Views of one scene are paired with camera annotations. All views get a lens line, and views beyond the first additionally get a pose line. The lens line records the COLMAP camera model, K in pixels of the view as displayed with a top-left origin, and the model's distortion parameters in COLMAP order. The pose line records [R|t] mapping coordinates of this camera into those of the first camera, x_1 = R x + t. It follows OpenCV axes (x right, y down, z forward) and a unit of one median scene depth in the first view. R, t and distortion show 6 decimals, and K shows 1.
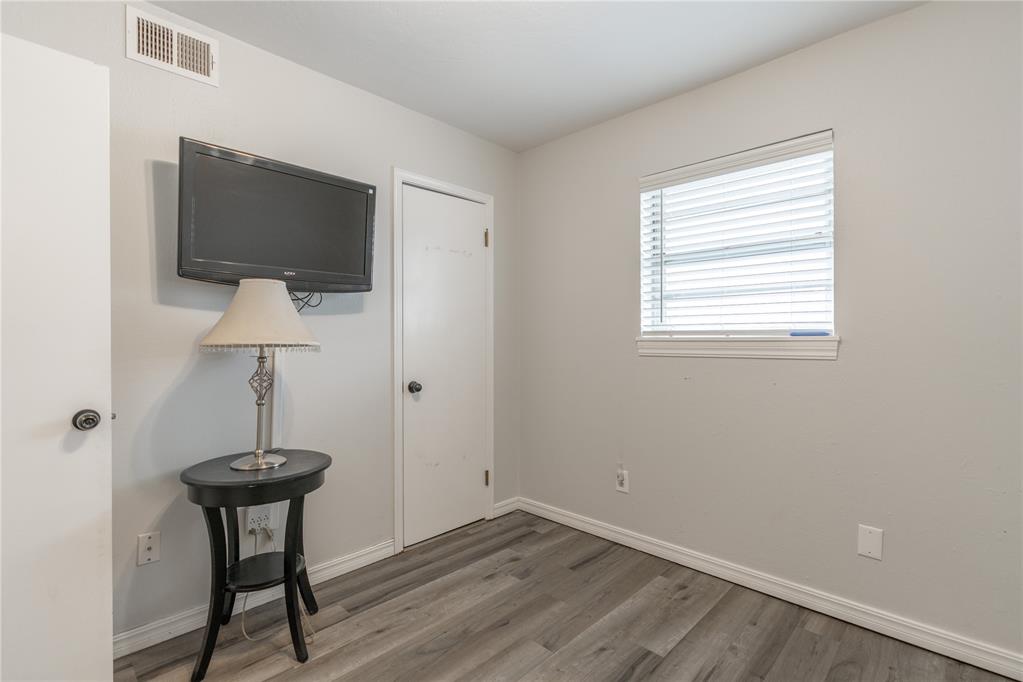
lens RADIAL K [[477.0, 0, 510.0], [0, 477.0, 339.5], [0, 0, 1]] dist [0.002922, 0.002507]
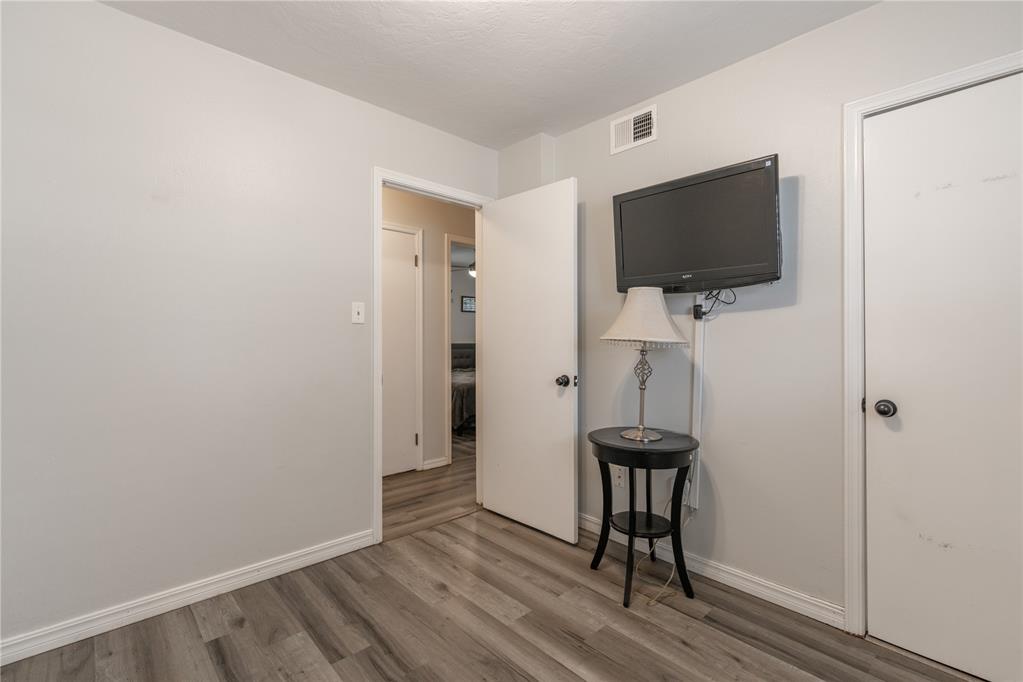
lens RADIAL K [[477.0, 0, 514.5], [0, 477.0, 335.3], [0, 0, 1]] dist [0.002922, 0.002507]
pose [[-0.052283, 0.001286, -0.998631, 0.423980], [-0.006150, 0.999980, 0.001610, -0.001100], [0.998613, 0.006226, -0.052274, 0.430983]]
